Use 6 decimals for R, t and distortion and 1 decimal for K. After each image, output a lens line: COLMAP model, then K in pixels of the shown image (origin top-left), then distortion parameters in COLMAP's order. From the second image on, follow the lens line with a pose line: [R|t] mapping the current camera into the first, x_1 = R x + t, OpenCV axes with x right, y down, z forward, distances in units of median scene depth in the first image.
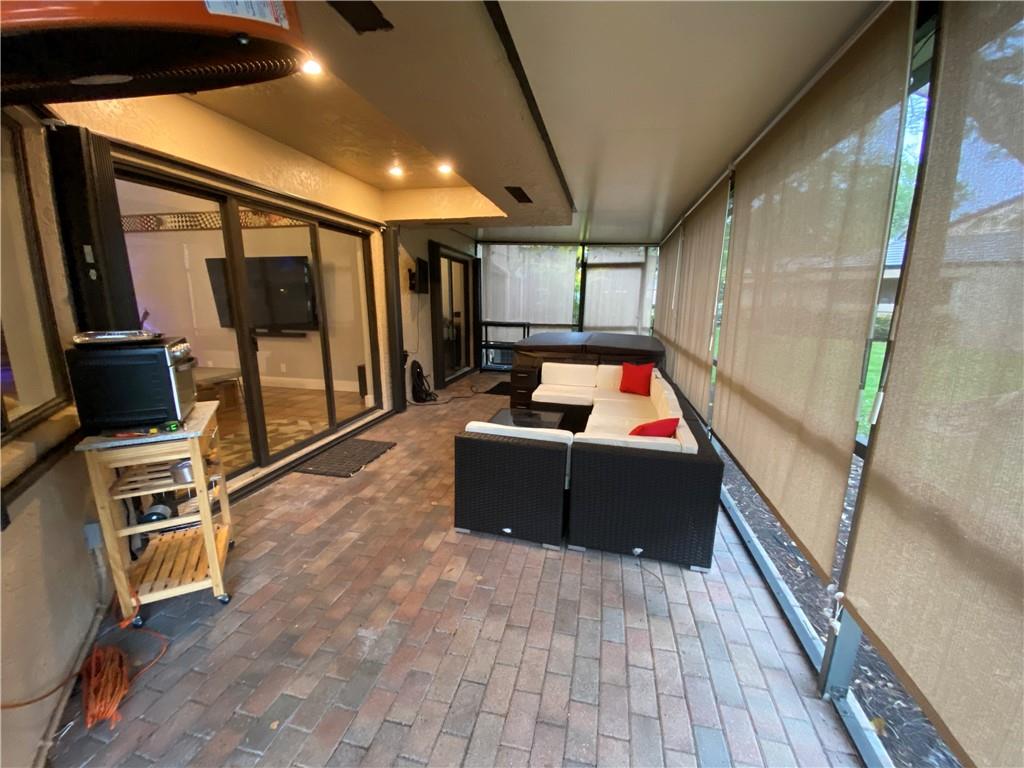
lens RADIAL K [[420.2, 0, 514.3], [0, 420.2, 386.6], [0, 0, 1]] dist [-0.013828, -0.004049]
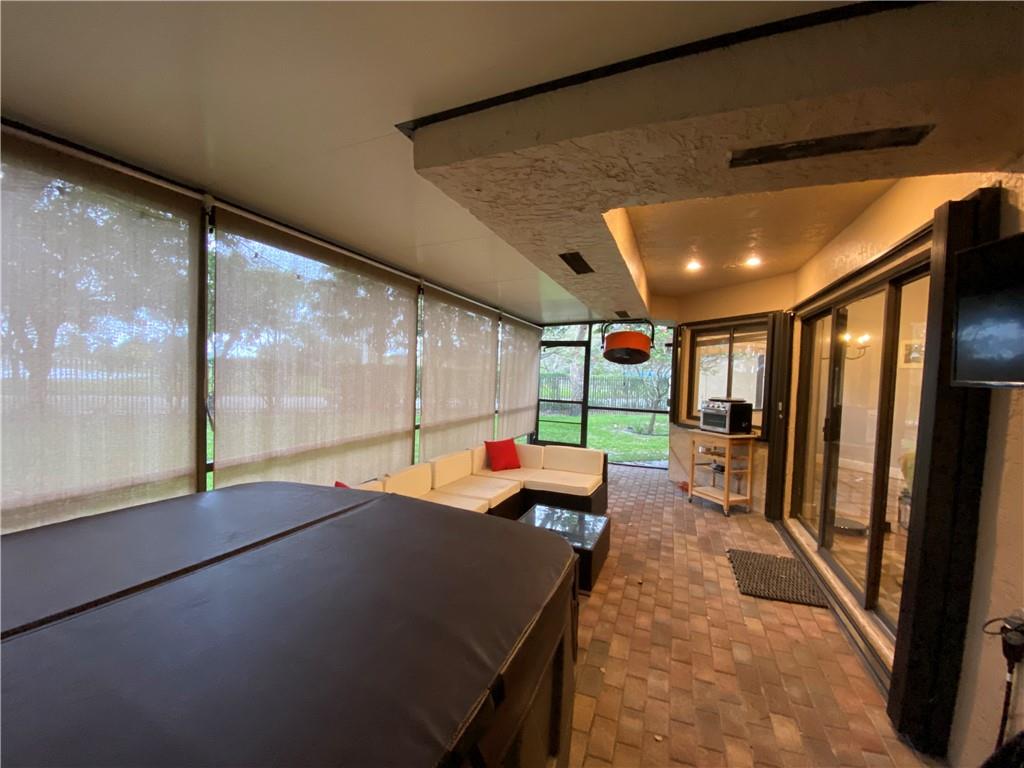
lens RADIAL K [[420.2, 0, 505.5], [0, 420.2, 387.5], [0, 0, 1]] dist [-0.013828, -0.004049]
pose [[-0.985748, -0.035578, 0.164425, 0.008869], [0.005217, 0.970446, 0.241263, -0.451956], [-0.168149, 0.238683, -0.956429, 2.017920]]
